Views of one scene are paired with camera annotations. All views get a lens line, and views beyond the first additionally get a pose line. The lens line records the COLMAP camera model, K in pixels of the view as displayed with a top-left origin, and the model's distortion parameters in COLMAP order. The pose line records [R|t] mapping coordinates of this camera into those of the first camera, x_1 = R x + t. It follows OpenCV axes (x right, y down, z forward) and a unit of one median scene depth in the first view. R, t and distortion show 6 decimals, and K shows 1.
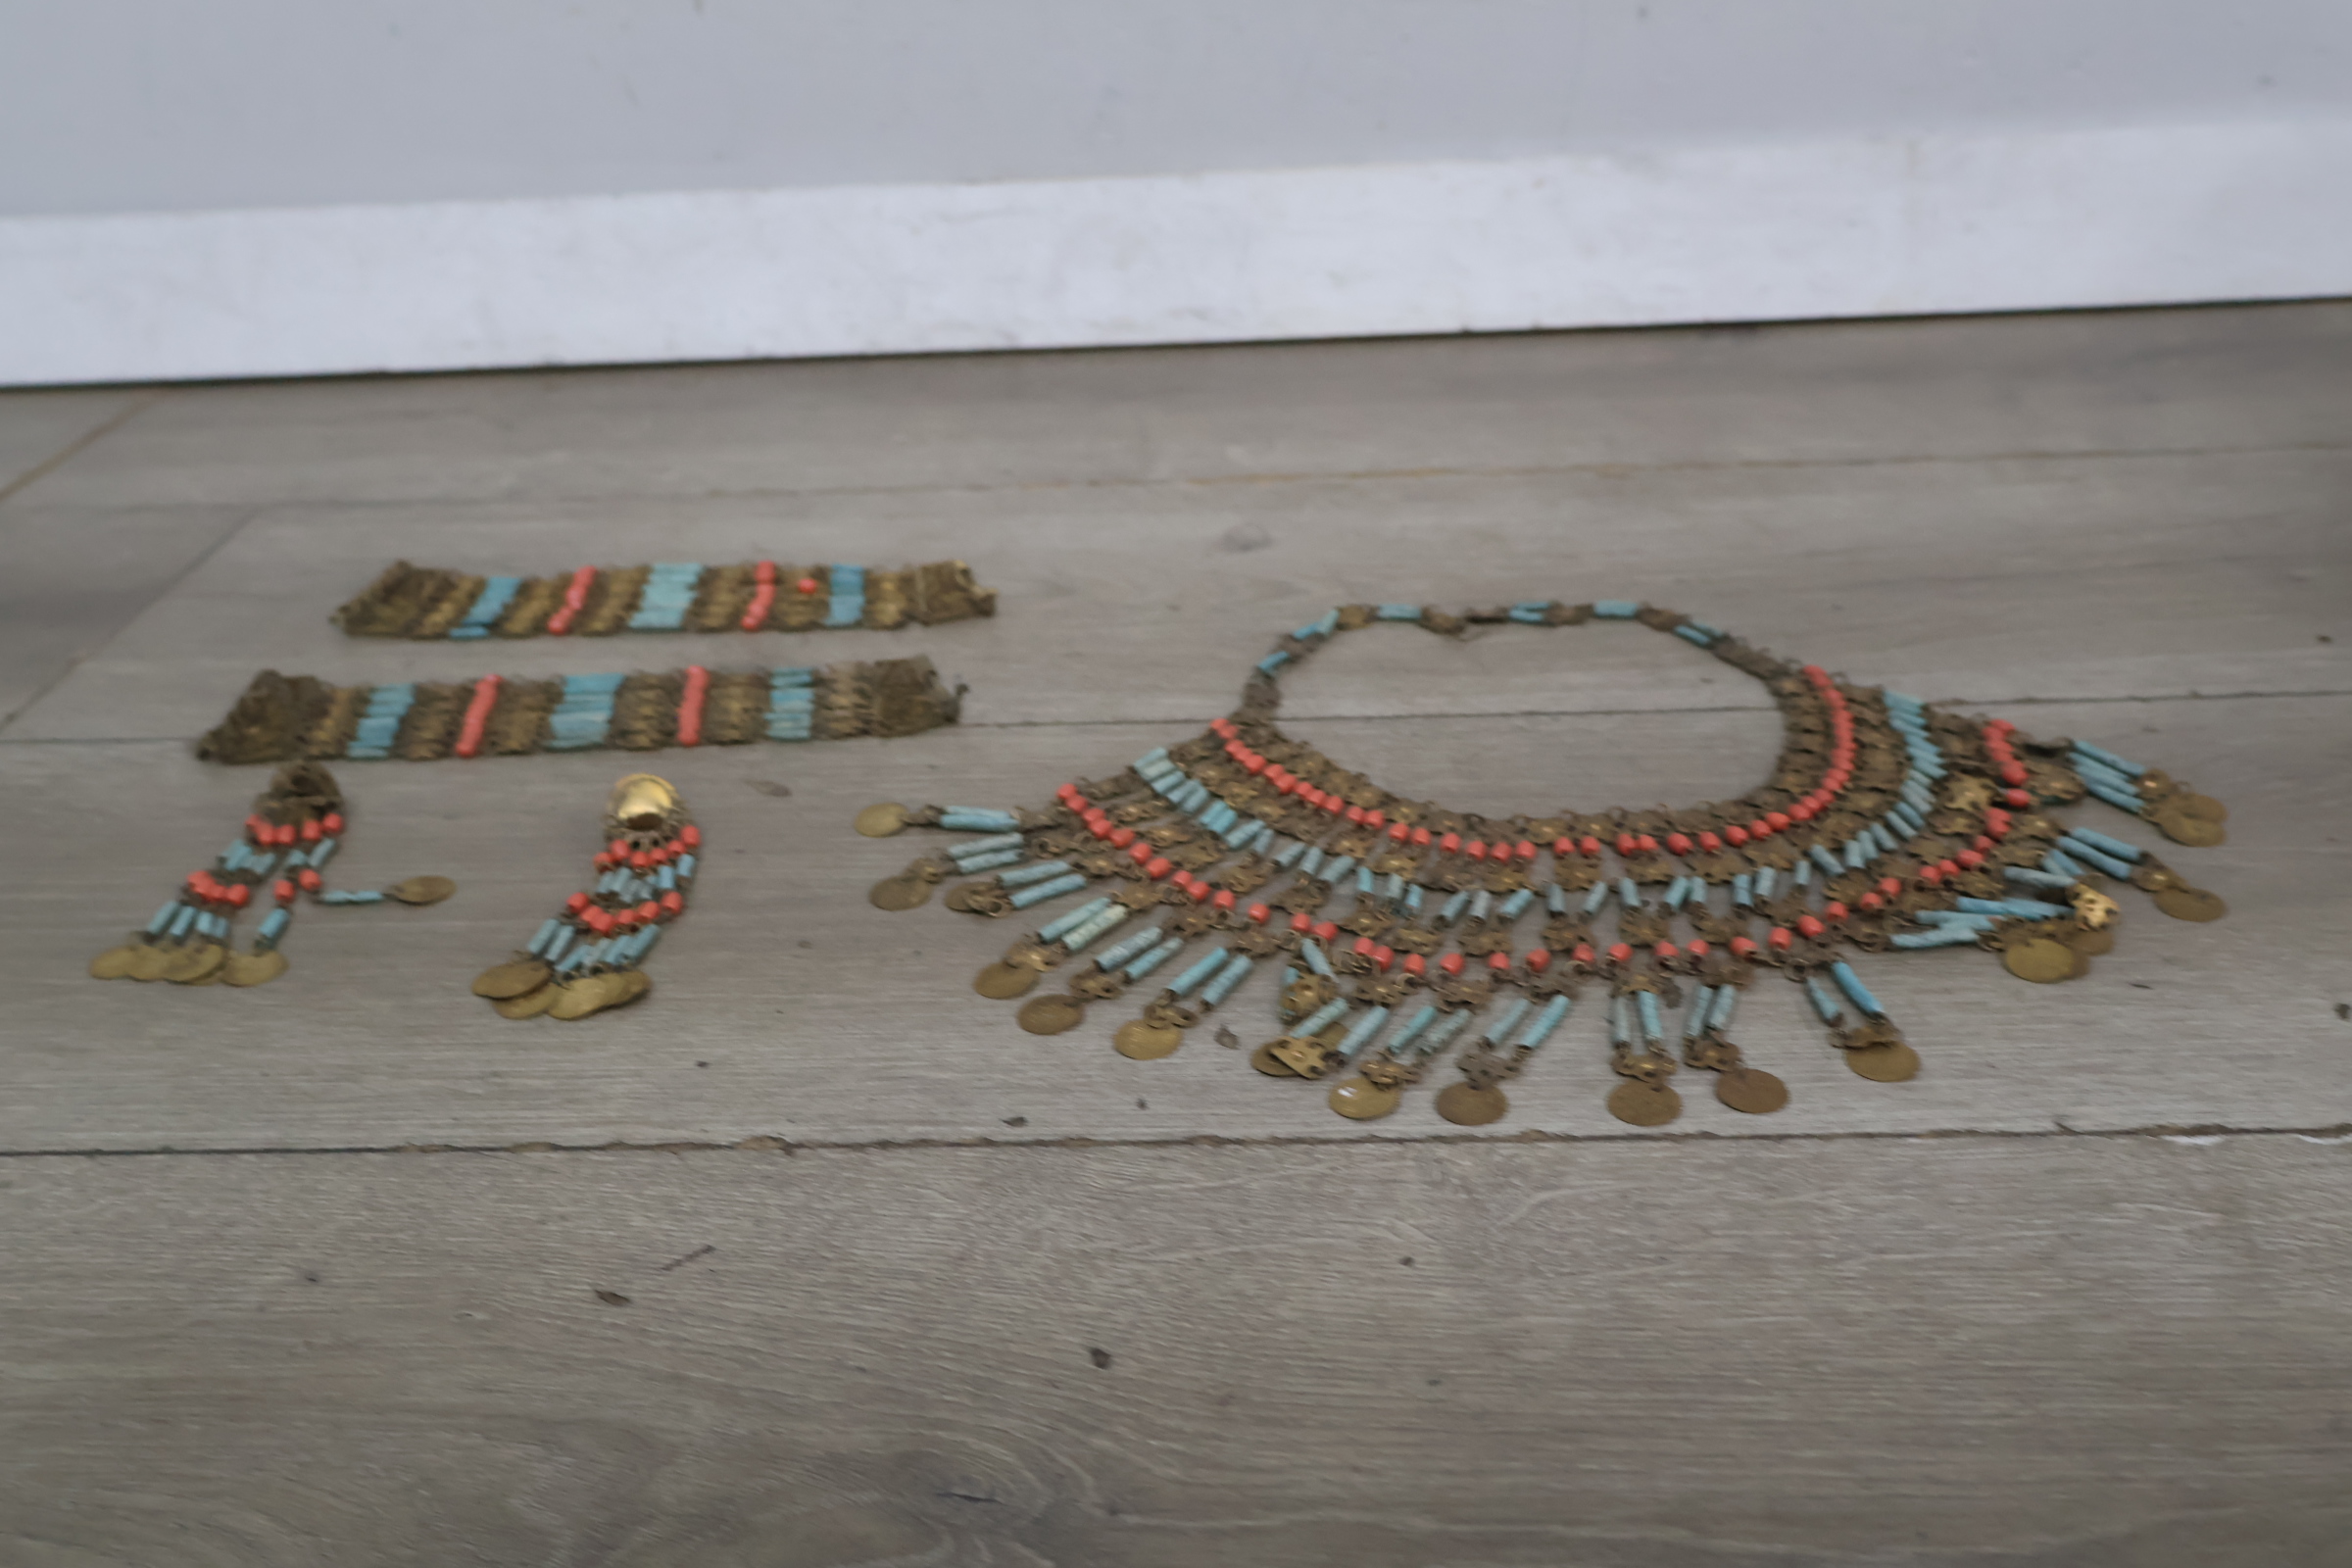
lens RADIAL K [[2235.6, 0, 1176.0], [0, 2235.6, 784.0], [0, 0, 1]] dist [0.006728, 0.016507]
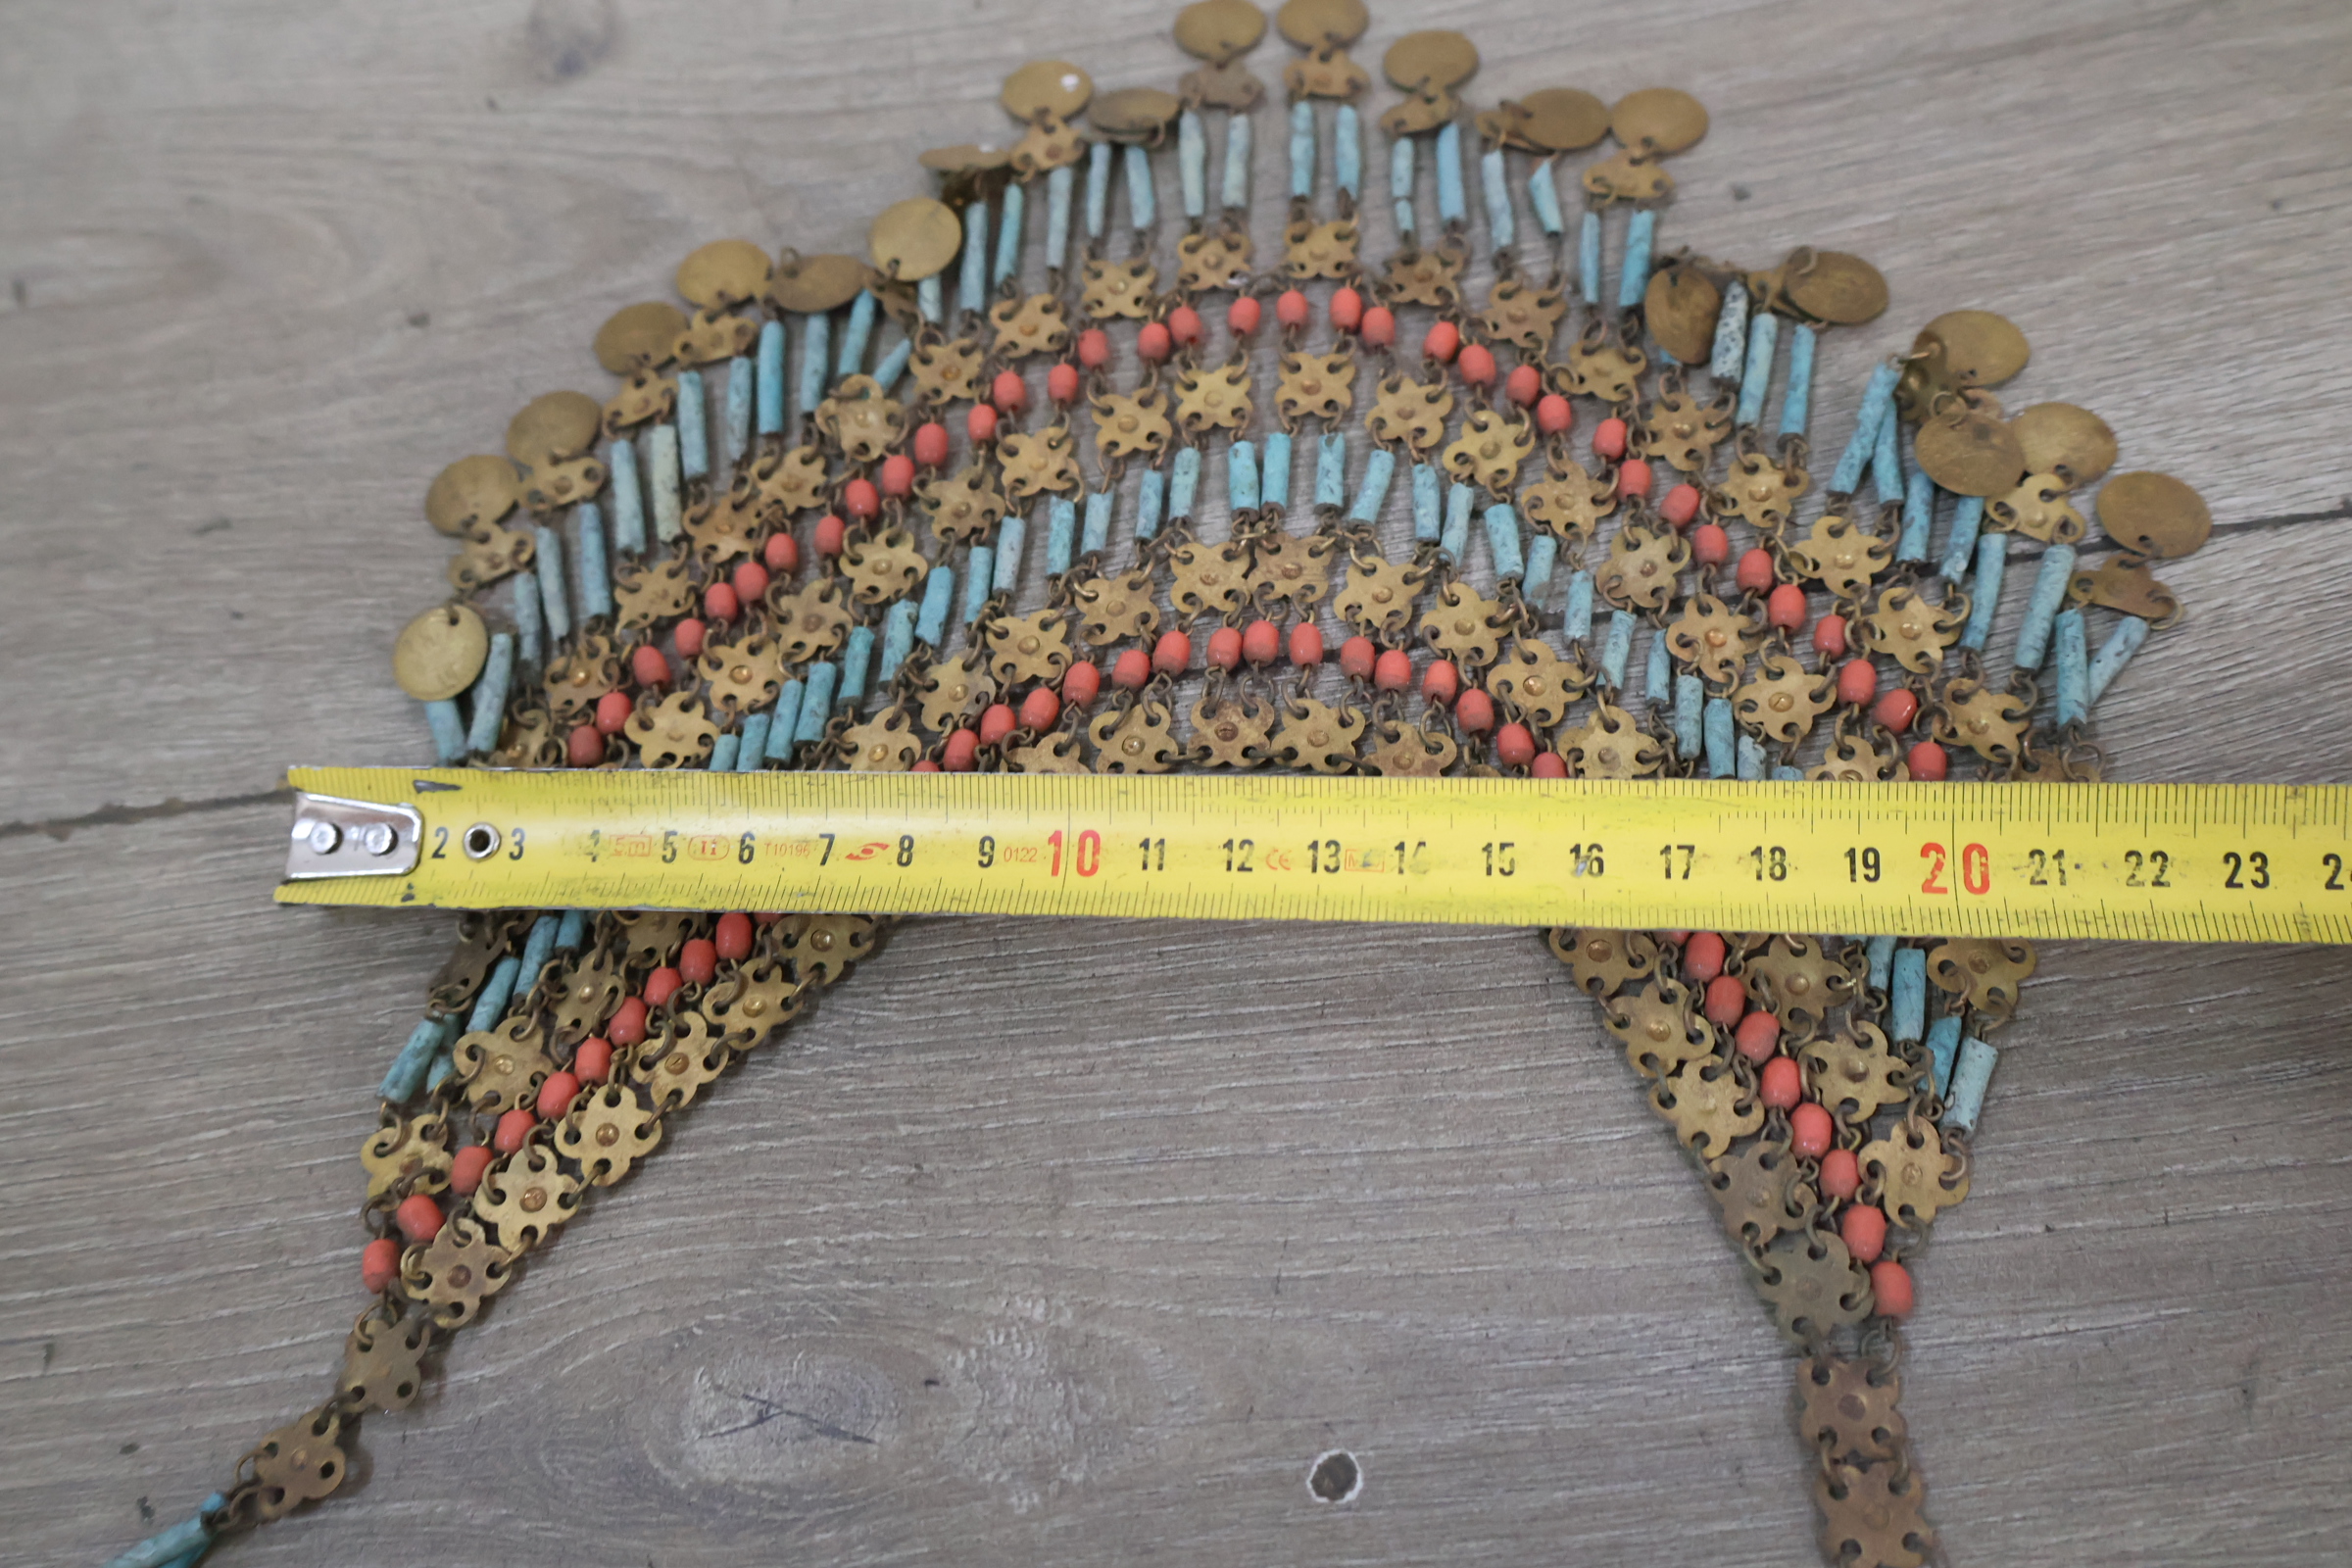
lens RADIAL K [[2189.7, 0, 1176.0], [0, 2189.7, 784.0], [0, 0, 1]] dist [0.009414, 0.004698]
pose [[0.988705, -0.149427, 0.011535, 0.192793], [0.117391, 0.819983, 0.560221, -0.330919], [-0.093171, -0.552539, 0.828263, 0.704810]]
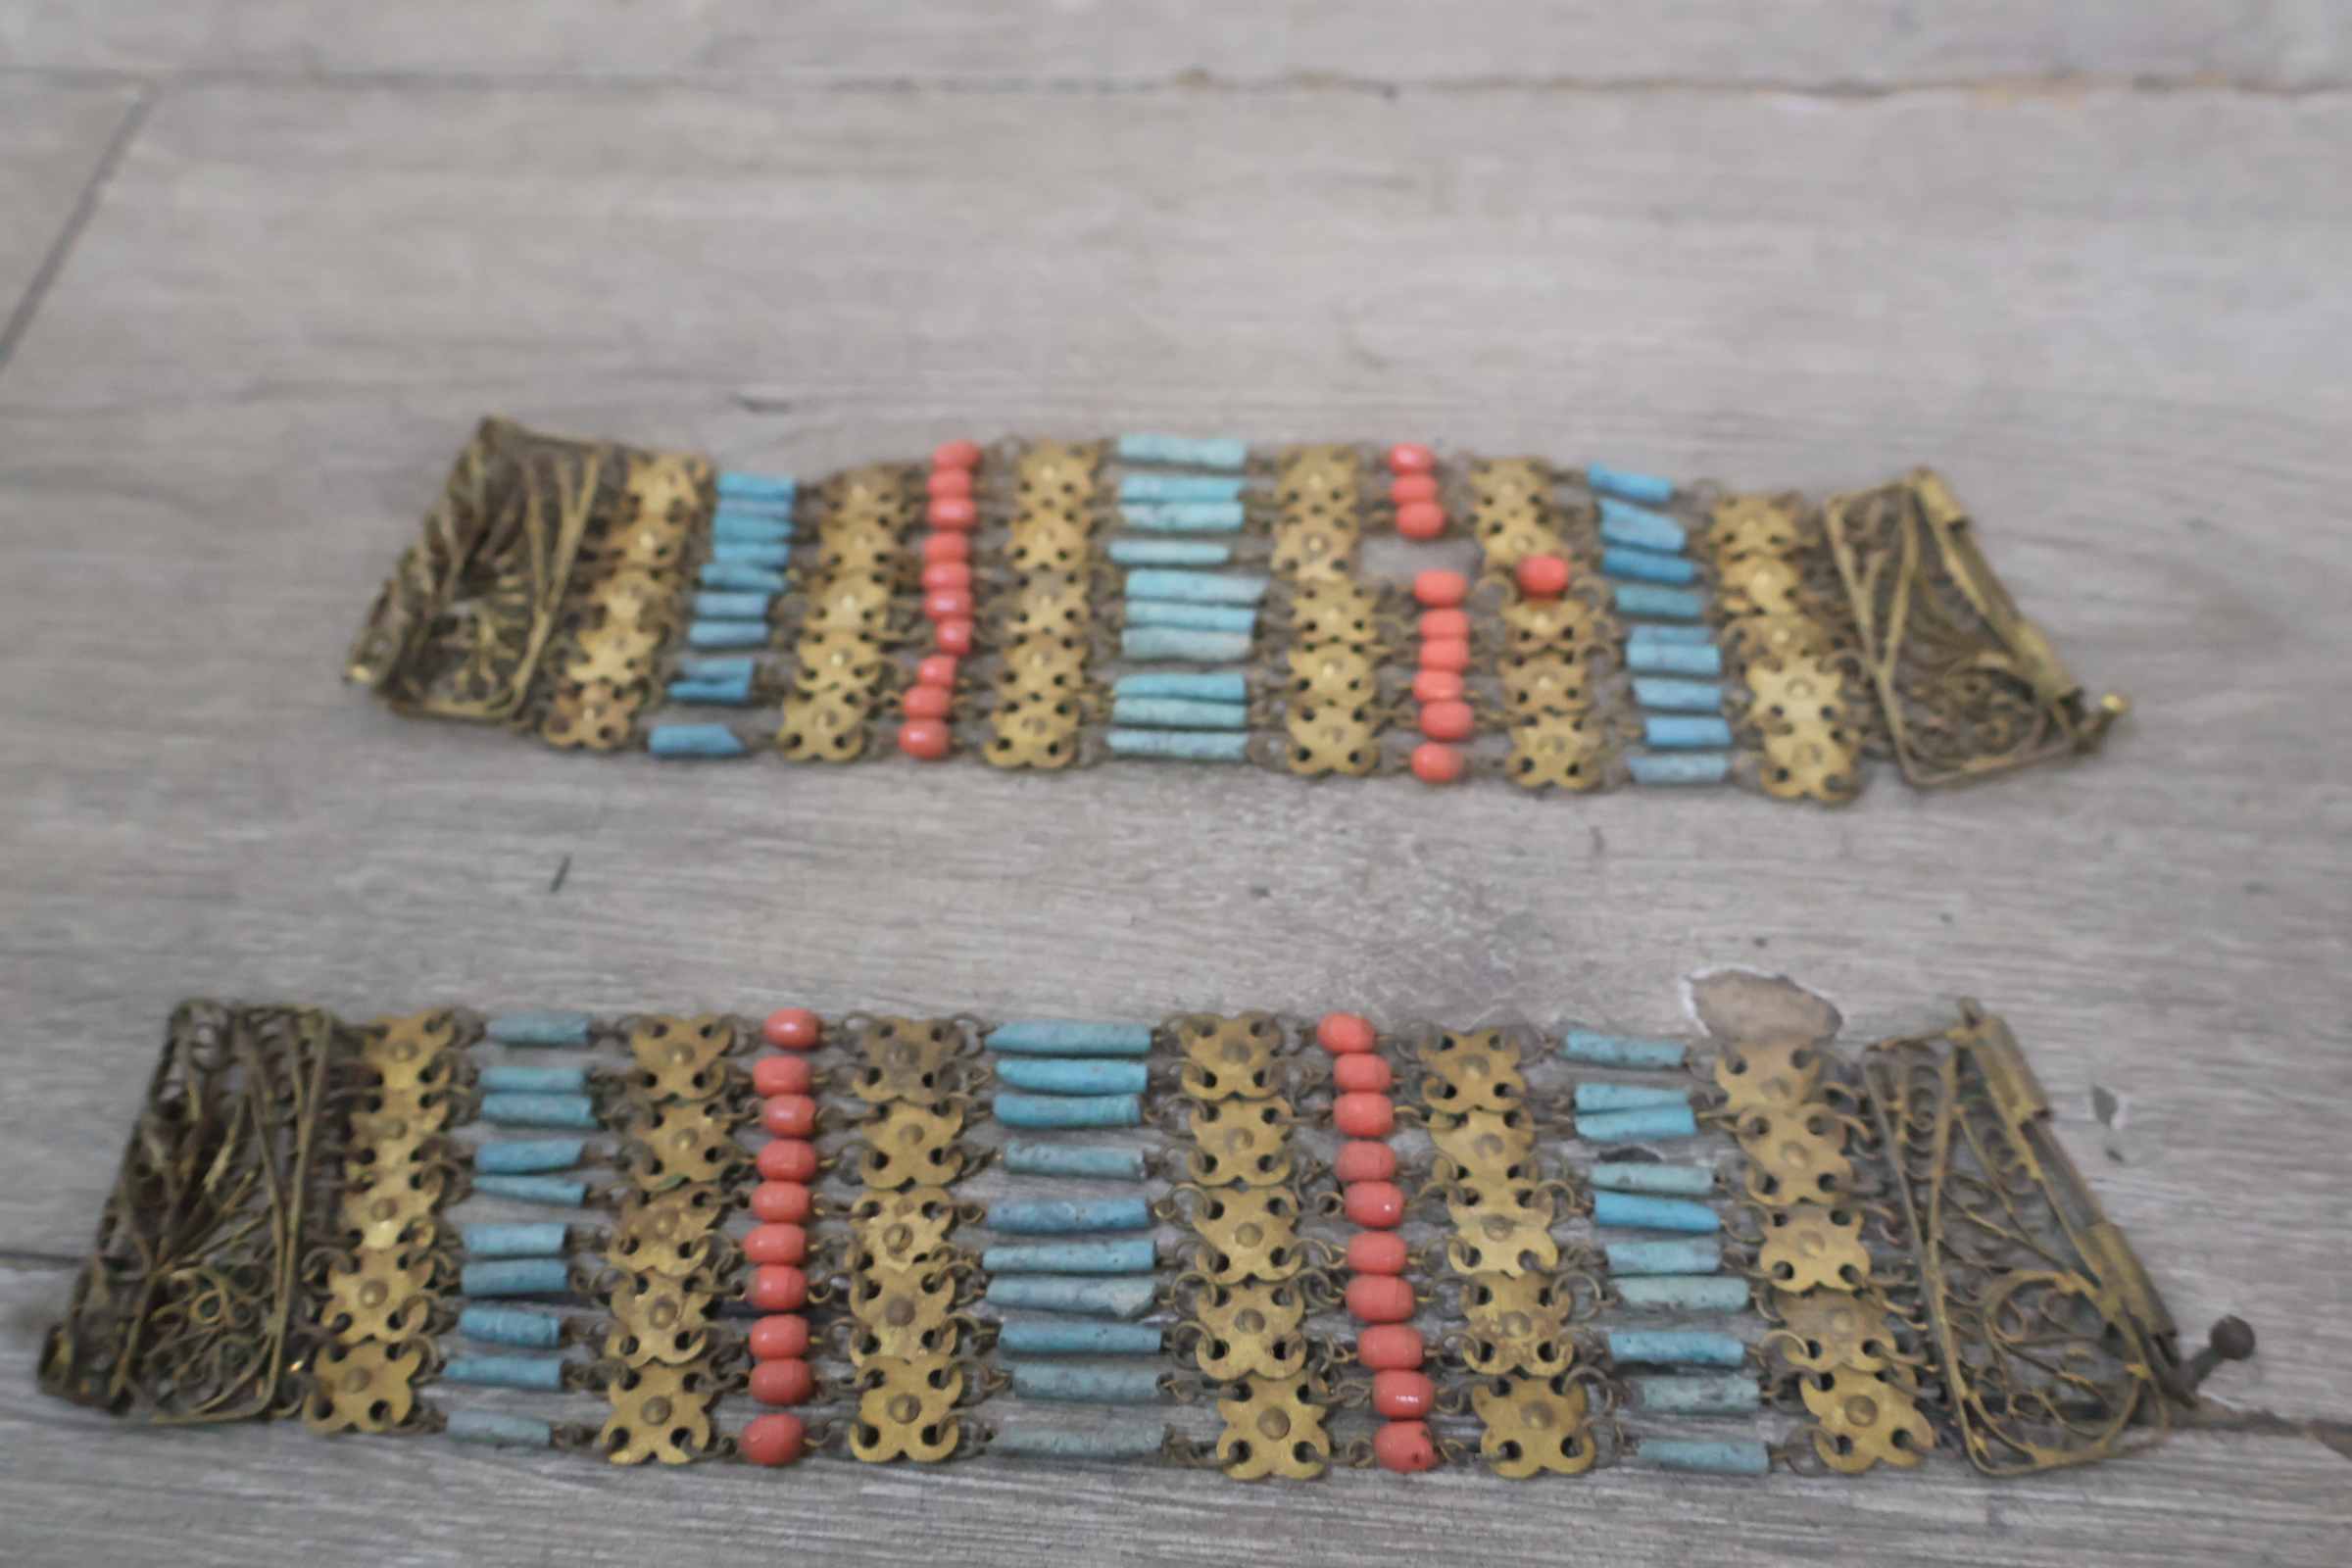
lens RADIAL K [[2204.2, 0, 1177.4], [0, 2204.2, 793.4], [0, 0, 1]] dist [0.008897, 0.001536]
pose [[0.997900, 0.030341, -0.057223, -0.283633], [0.000108, 0.882712, 0.469915, -0.321897], [0.064769, -0.468934, 0.880855, 0.894634]]
